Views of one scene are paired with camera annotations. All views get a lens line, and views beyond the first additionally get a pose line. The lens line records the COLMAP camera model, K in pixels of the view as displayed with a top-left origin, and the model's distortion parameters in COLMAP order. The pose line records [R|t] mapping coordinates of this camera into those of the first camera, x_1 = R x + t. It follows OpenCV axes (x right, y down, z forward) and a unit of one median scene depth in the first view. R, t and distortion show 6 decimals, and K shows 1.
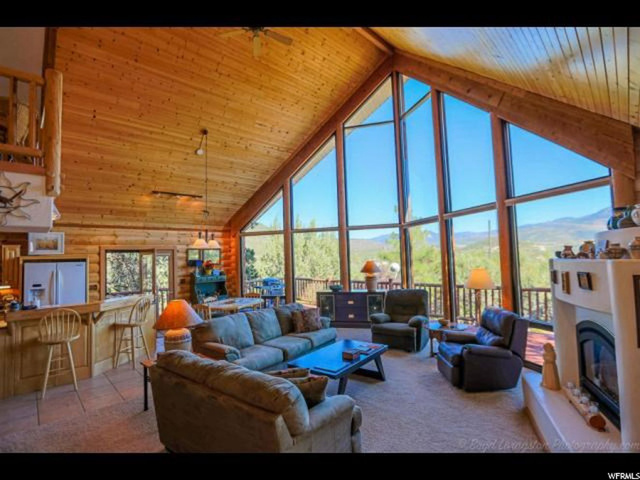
lens RADIAL K [[312.5, 0, 324.6], [0, 312.5, 240.9], [0, 0, 1]] dist [-0.029869, 0.008502]
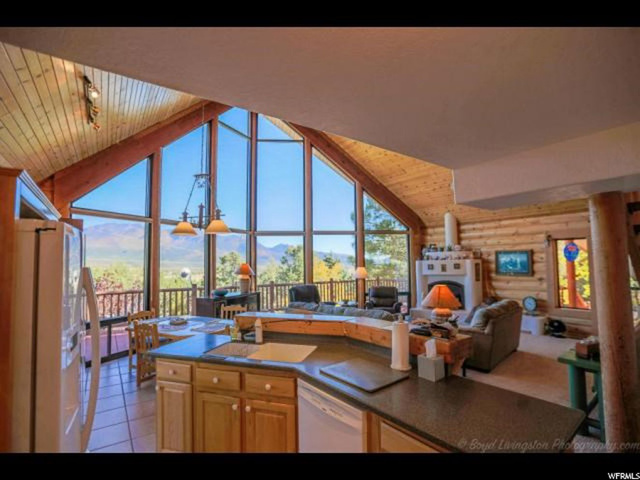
lens RADIAL K [[312.5, 0, 325.7], [0, 312.5, 235.1], [0, 0, 1]] dist [-0.029869, 0.008502]
pose [[0.159757, 0.112959, 0.980672, -0.825750], [-0.046145, 0.993200, -0.106884, 0.067294], [-0.986077, -0.028178, 0.163883, 0.569140]]
